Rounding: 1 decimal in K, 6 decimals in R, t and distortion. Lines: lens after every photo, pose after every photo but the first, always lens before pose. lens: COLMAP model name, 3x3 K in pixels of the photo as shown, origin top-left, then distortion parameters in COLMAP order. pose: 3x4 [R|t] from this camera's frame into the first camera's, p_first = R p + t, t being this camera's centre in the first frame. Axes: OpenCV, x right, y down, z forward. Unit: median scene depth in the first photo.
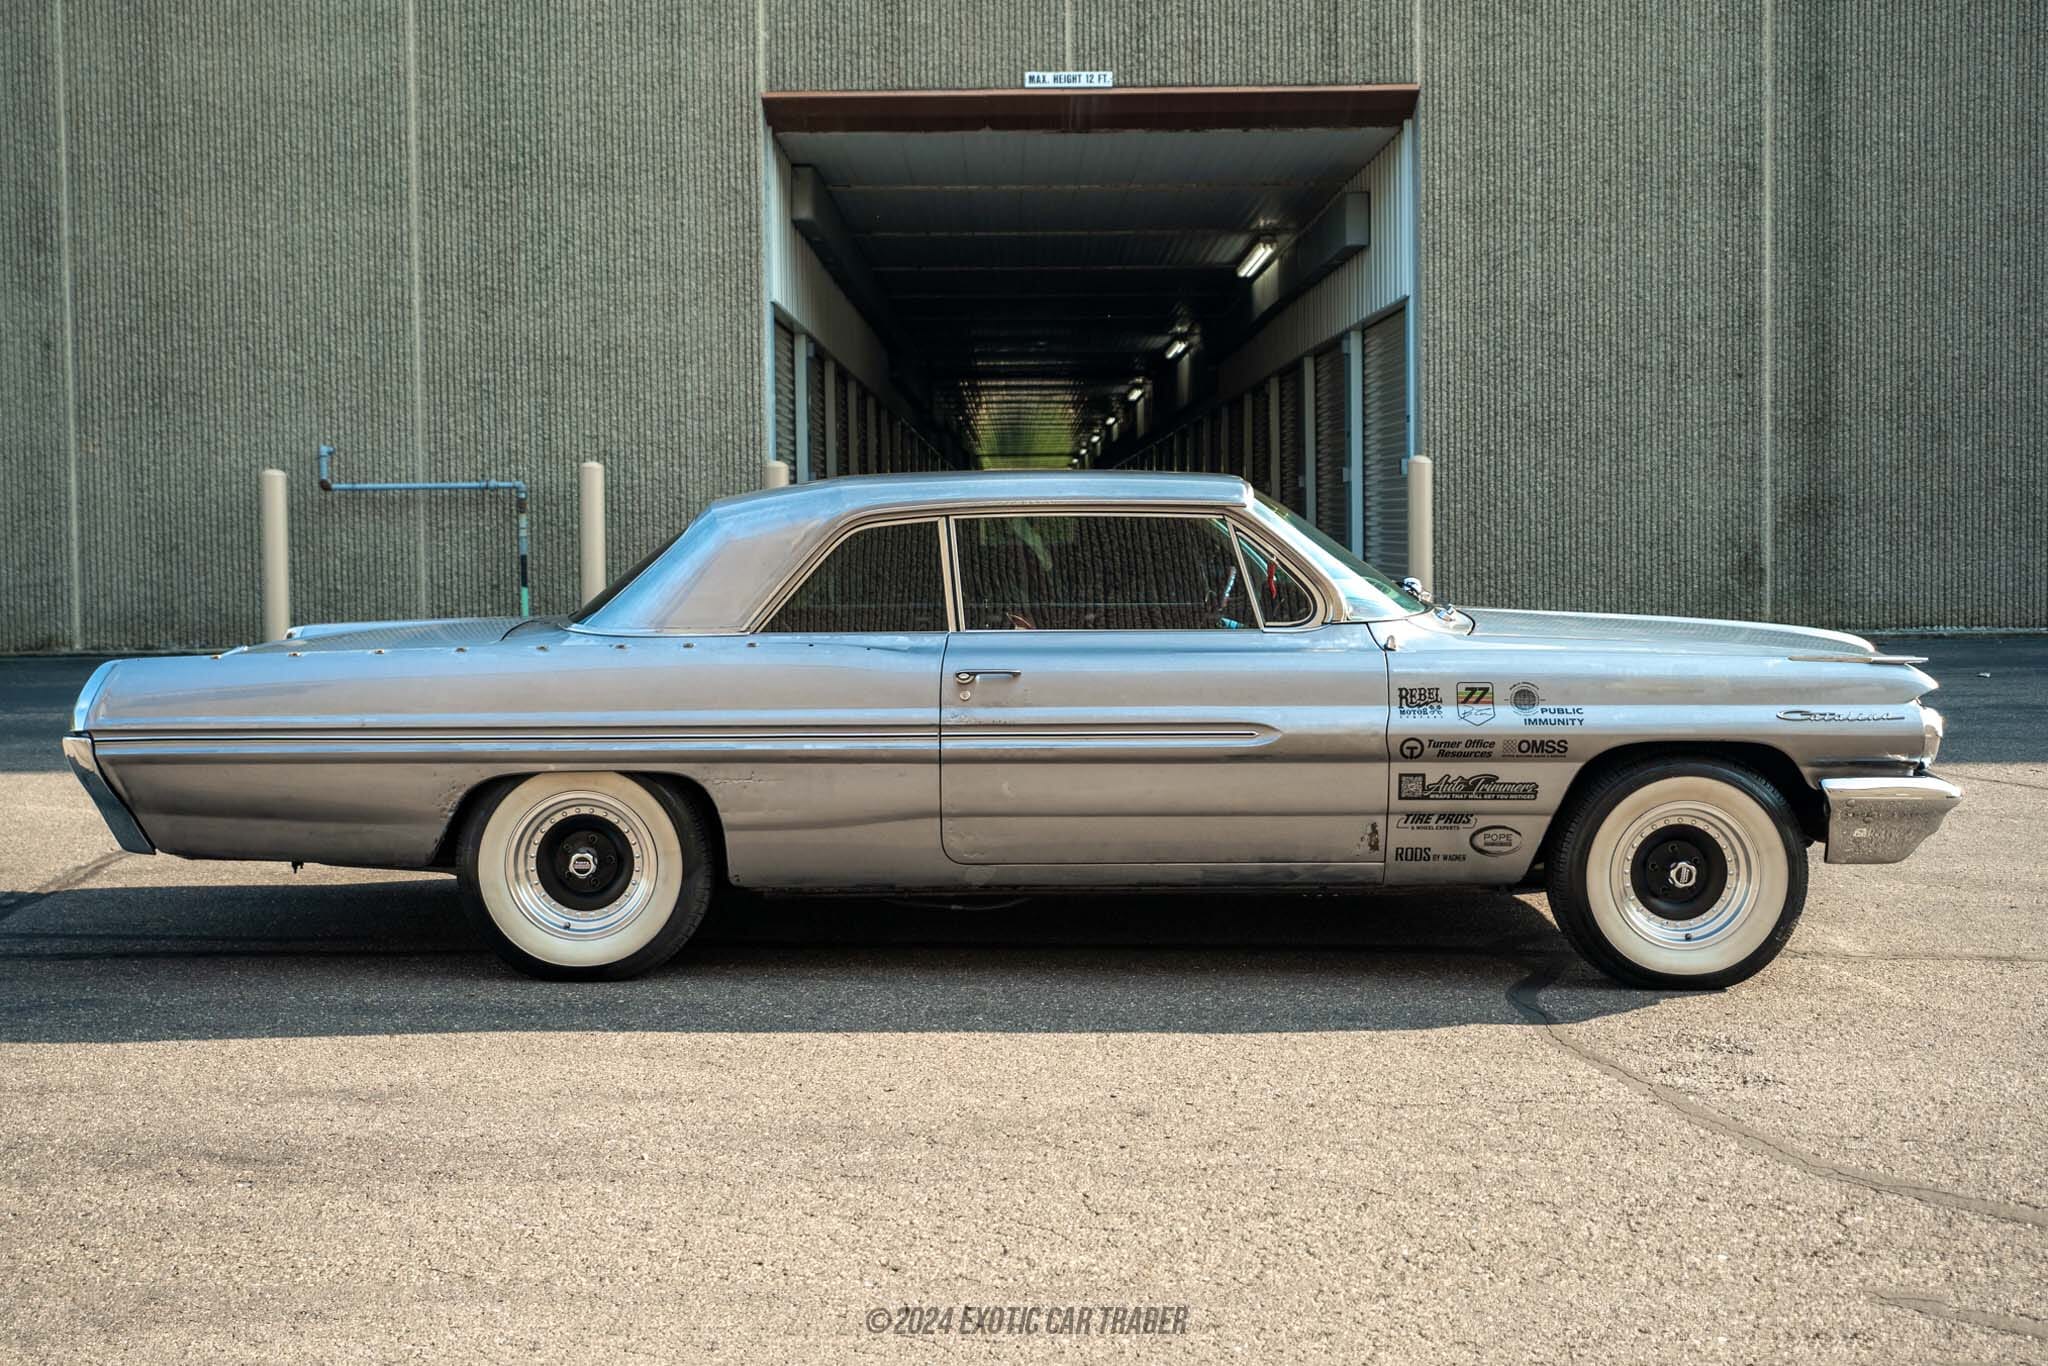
lens RADIAL K [[2272.6, 0, 1017.9], [0, 2272.6, 618.0], [0, 0, 1]] dist [-0.010776, 0.029832]
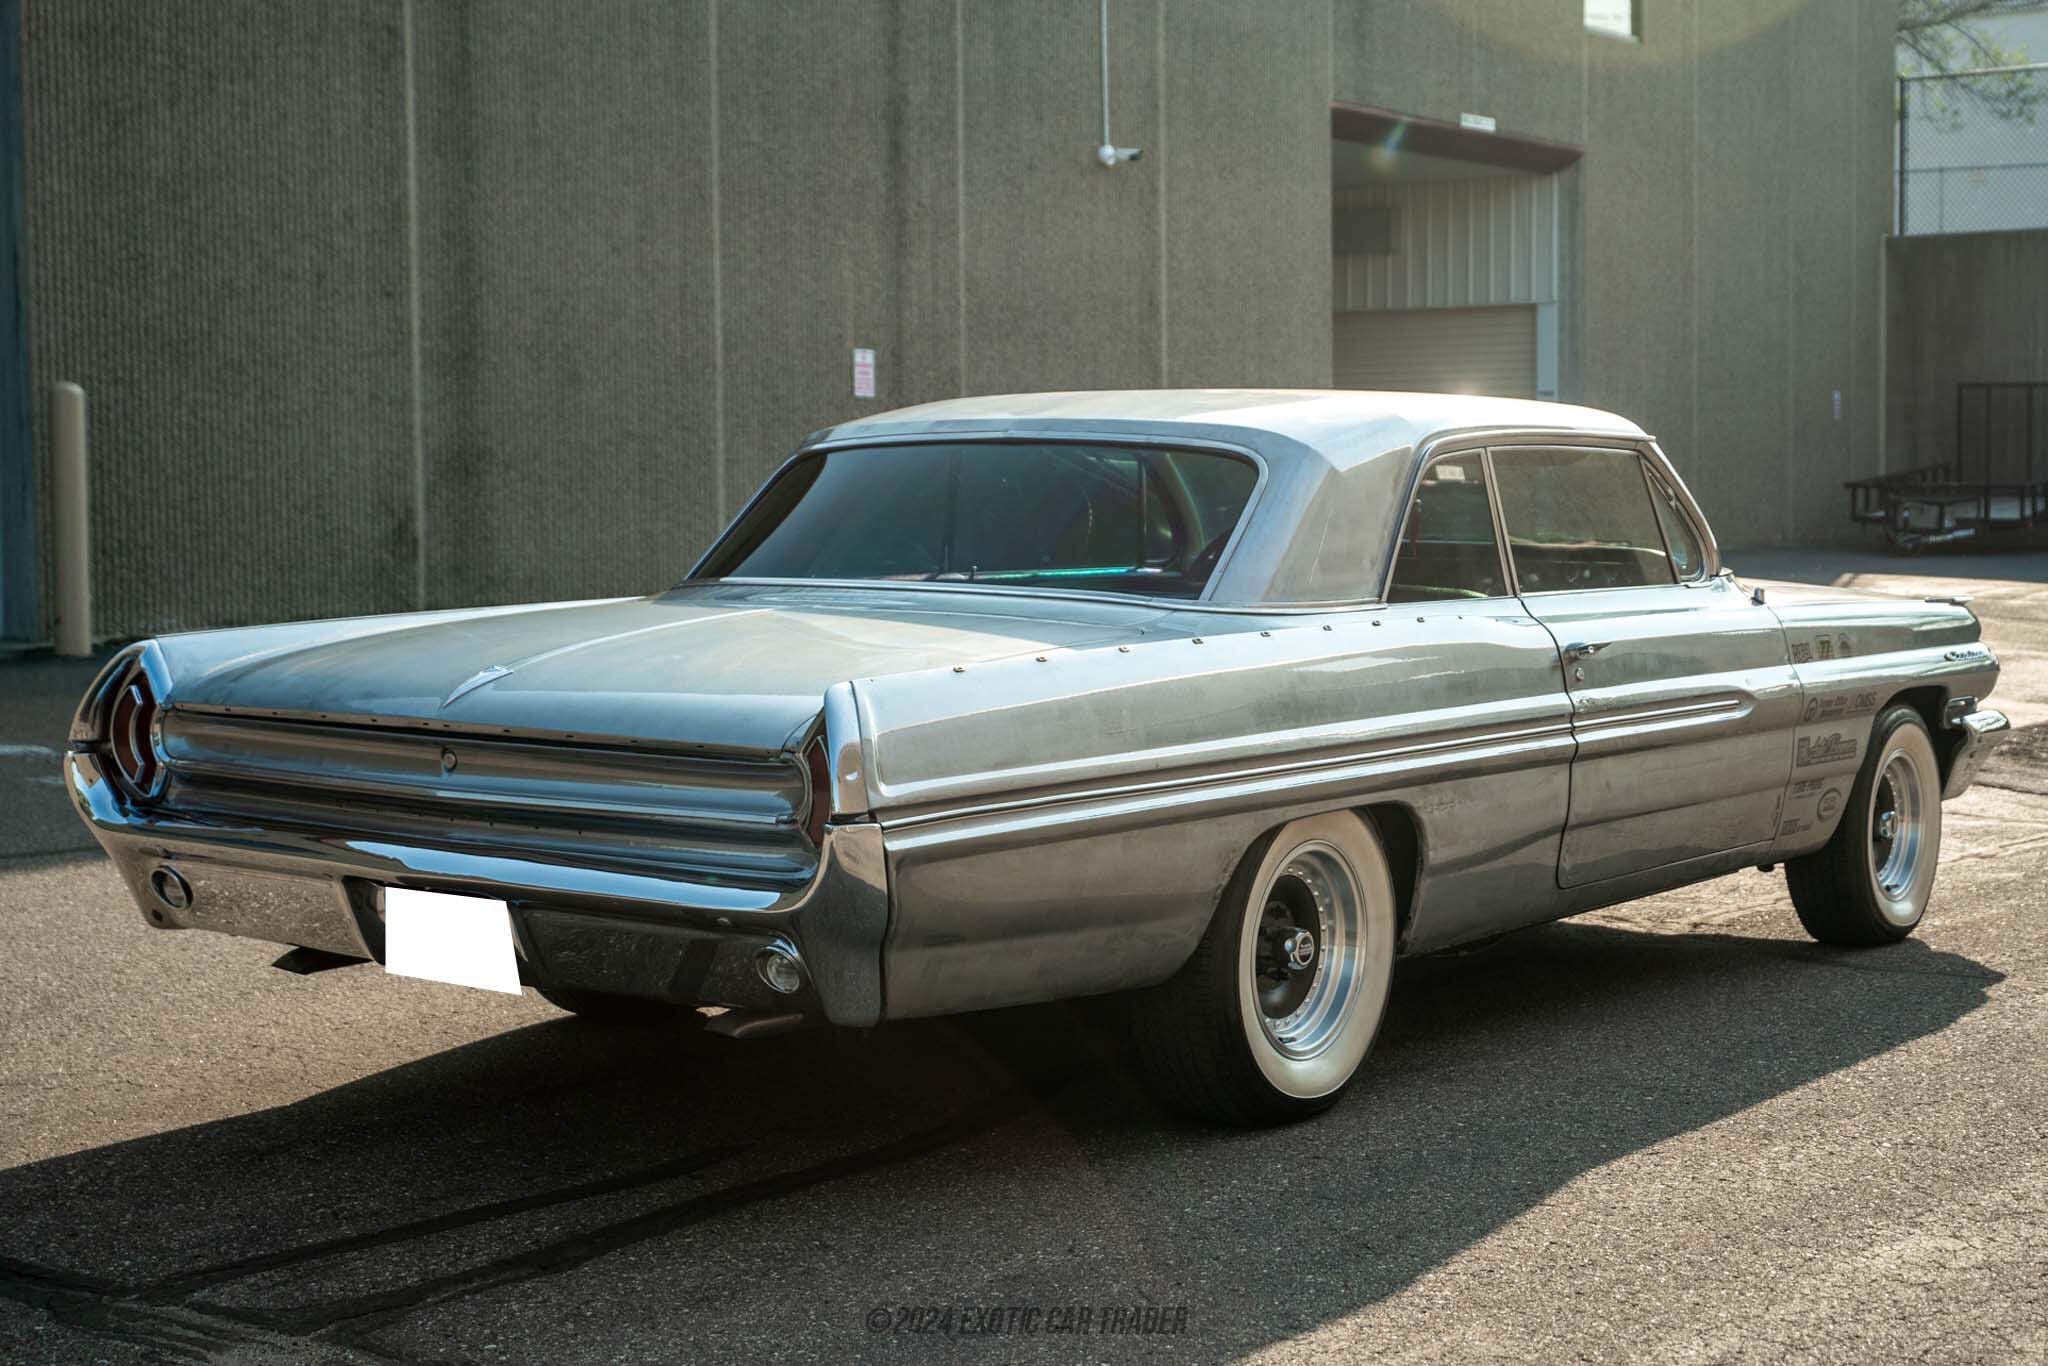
lens RADIAL K [[2902.9, 0, 1093.9], [0, 2902.9, 681.2], [0, 0, 1]] dist [-0.000866, 0.060104]
pose [[0.595747, -0.047797, 0.801749, -0.819352], [0.030343, 0.998854, 0.037001, -0.005505], [-0.802599, 0.002285, 0.596515, 0.467982]]
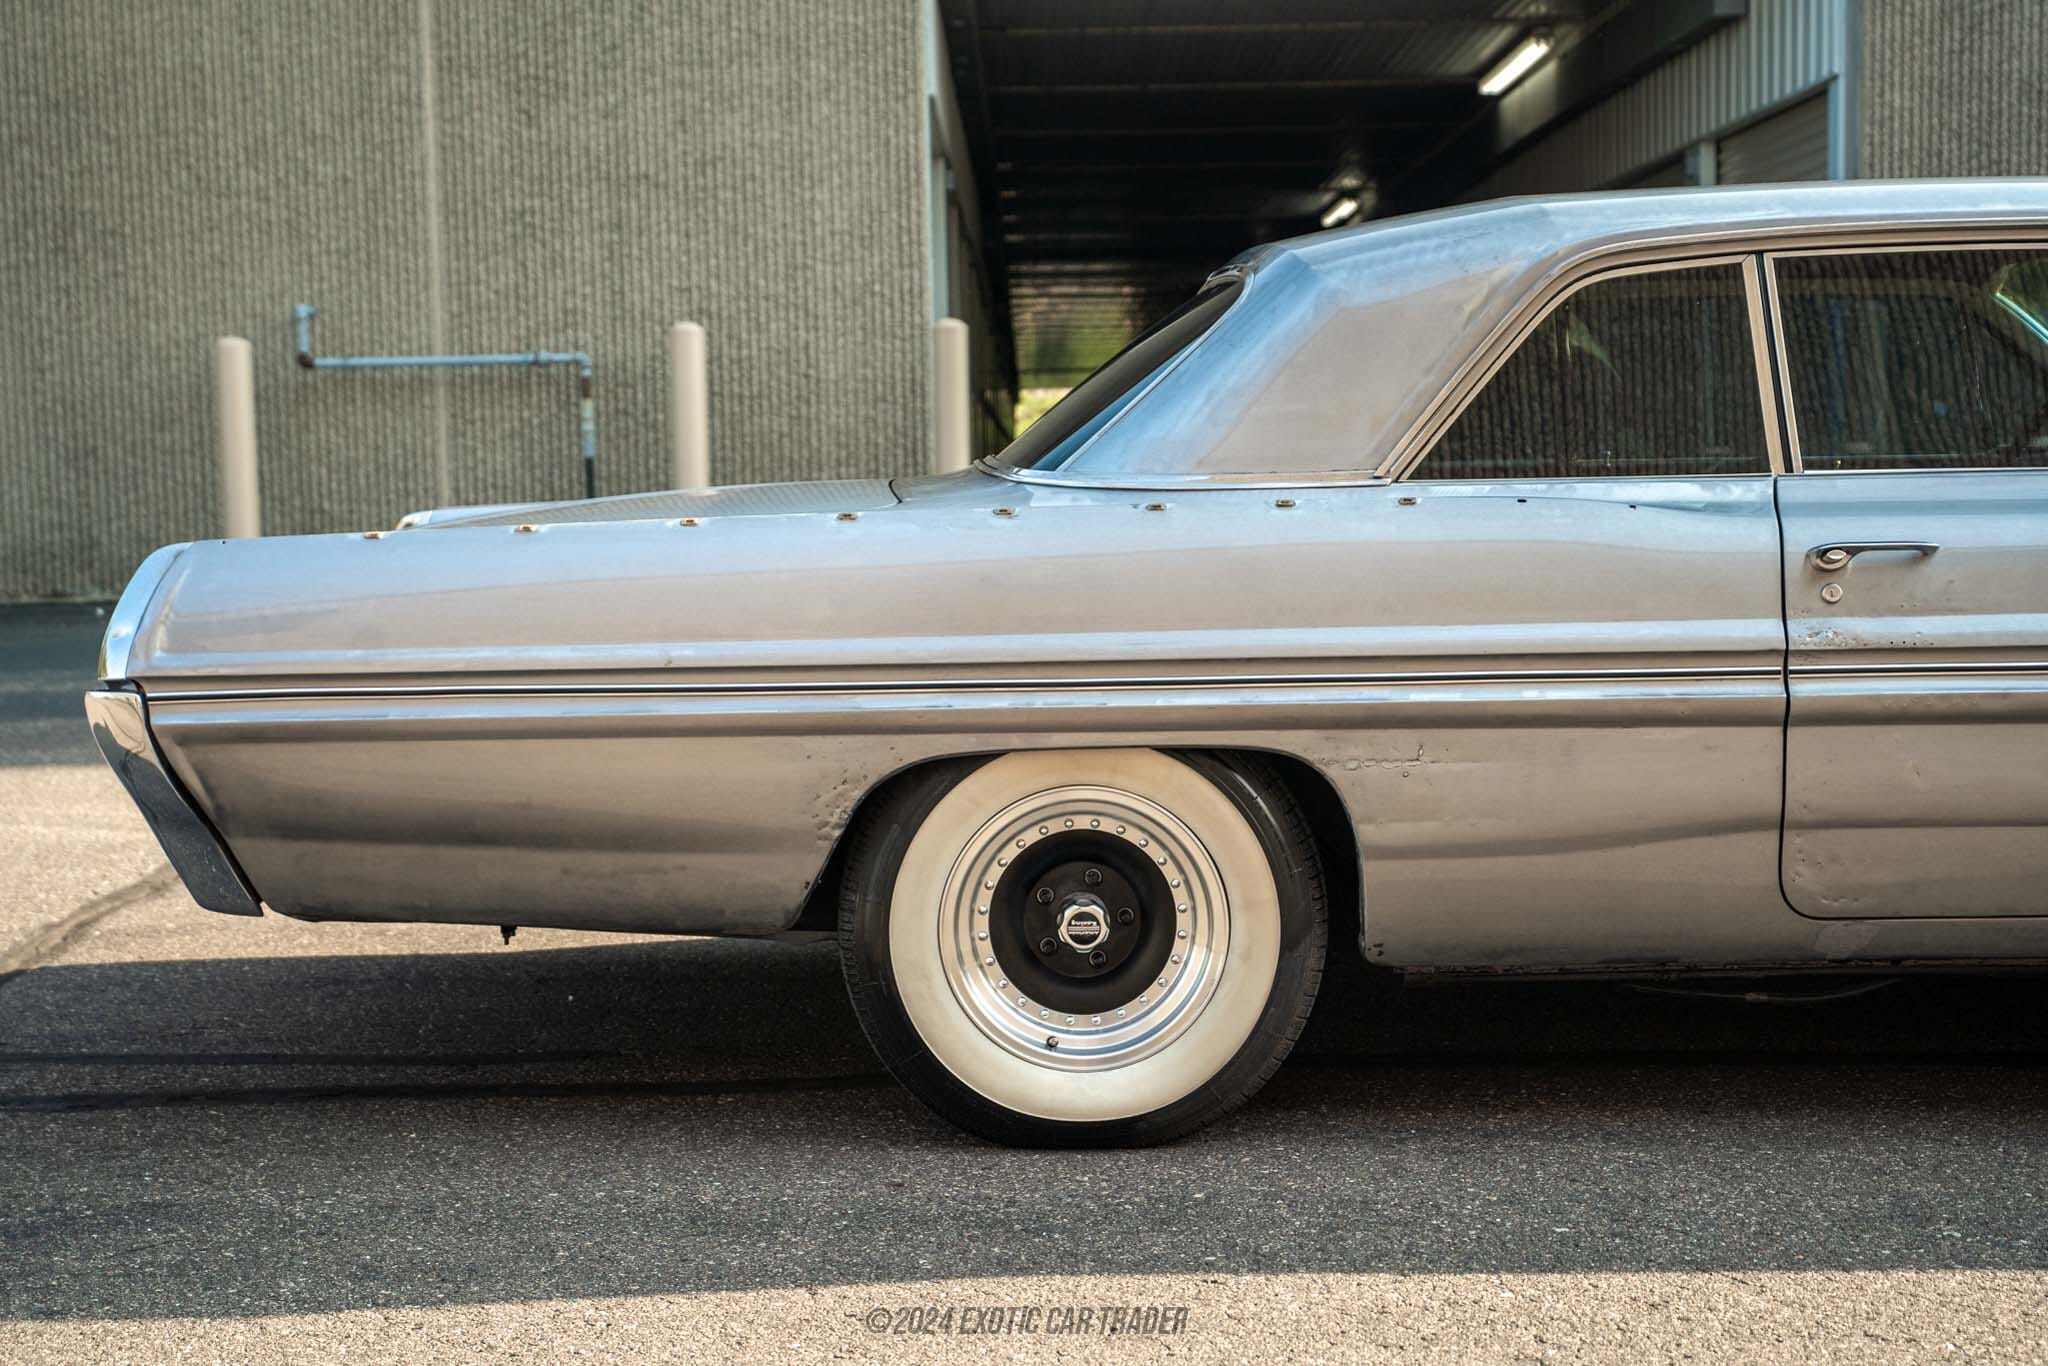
lens RADIAL K [[2755.8, 0, 1024.0], [0, 2755.8, 683.0], [0, 0, 1]] dist [0.026251, 0.060545]
pose [[0.999922, -0.010222, -0.007232, -0.177325], [0.010492, 0.999213, 0.038265, 0.025003], [0.006835, -0.038338, 0.999241, 0.326500]]
